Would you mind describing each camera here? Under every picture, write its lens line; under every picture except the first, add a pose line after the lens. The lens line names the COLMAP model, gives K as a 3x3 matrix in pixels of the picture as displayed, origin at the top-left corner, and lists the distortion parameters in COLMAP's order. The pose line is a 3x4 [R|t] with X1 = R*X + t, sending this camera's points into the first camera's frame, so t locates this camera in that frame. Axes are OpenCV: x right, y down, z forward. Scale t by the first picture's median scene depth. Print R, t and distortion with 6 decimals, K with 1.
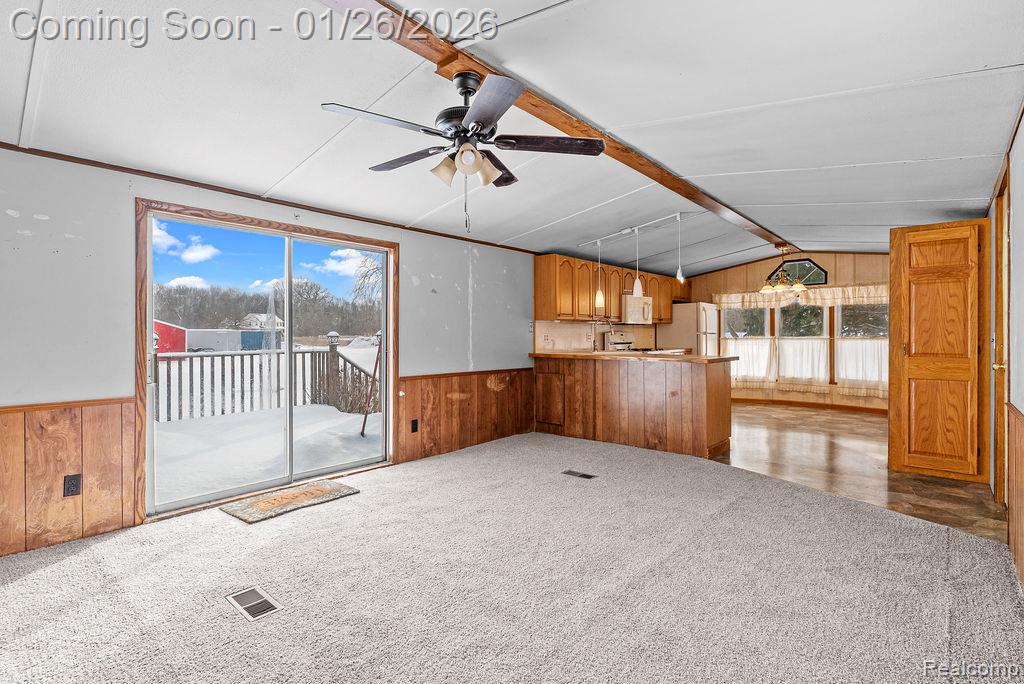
lens RADIAL K [[493.7, 0, 507.2], [0, 493.7, 338.3], [0, 0, 1]] dist [0.004771, -0.000164]
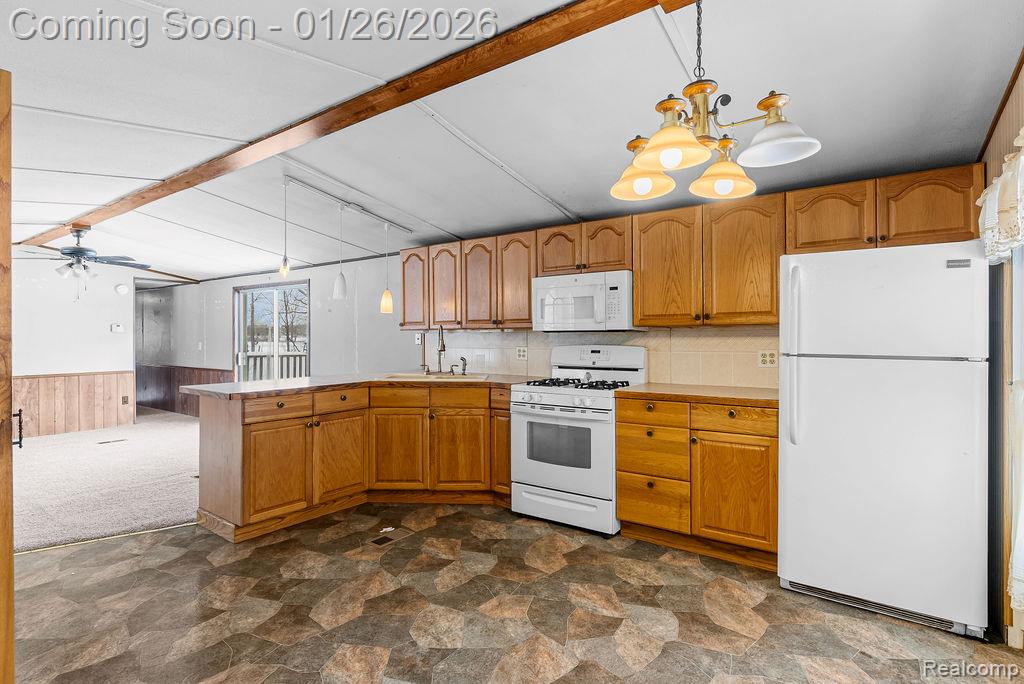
lens RADIAL K [[505.0, 0, 506.1], [0, 505.0, 334.9], [0, 0, 1]] dist [0.000397, 0.000723]
pose [[0.099171, -0.000082, -0.995070, 0.781780], [-0.004655, 0.999989, -0.000547, -0.025049], [0.995060, 0.004686, 0.099169, 0.896286]]
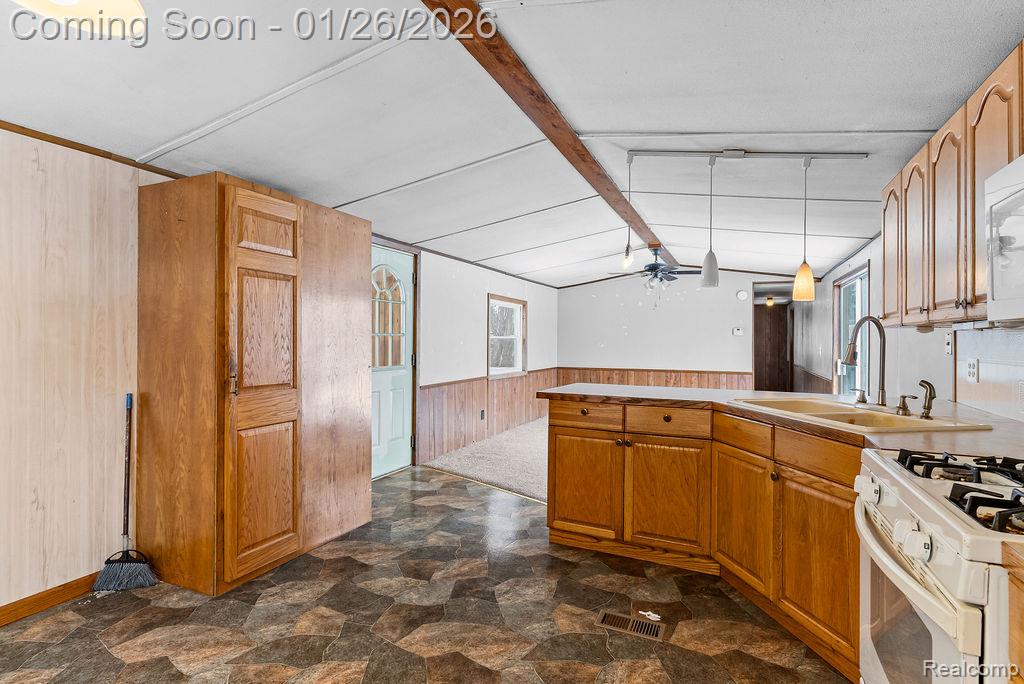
lens RADIAL K [[505.0, 0, 510.8], [0, 505.0, 342.1], [0, 0, 1]] dist [0.000397, 0.000723]
pose [[-0.956187, -0.003339, -0.292737, 0.480754], [-0.007022, 0.999909, 0.011530, -0.022388], [0.292672, 0.013081, -0.956123, 1.118803]]
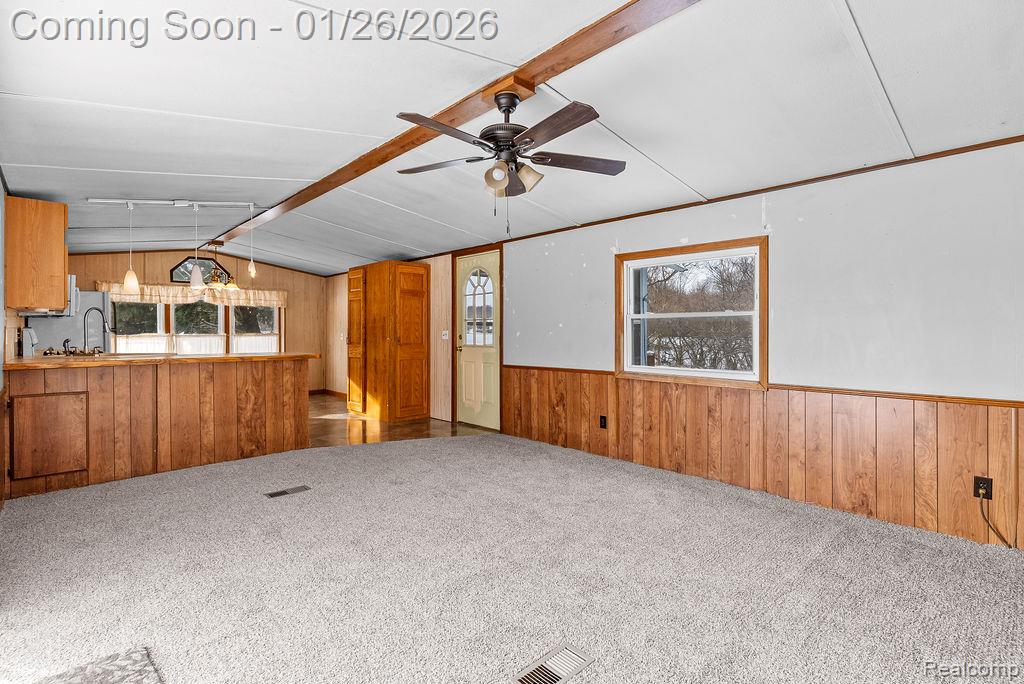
lens RADIAL K [[493.7, 0, 511.9], [0, 493.7, 329.2], [0, 0, 1]] dist [0.004771, -0.000164]
pose [[0.095097, 0.005285, 0.995454, -0.397092], [0.008191, 0.999948, -0.006091, -0.001596], [-0.995434, 0.008733, 0.095049, 0.299063]]
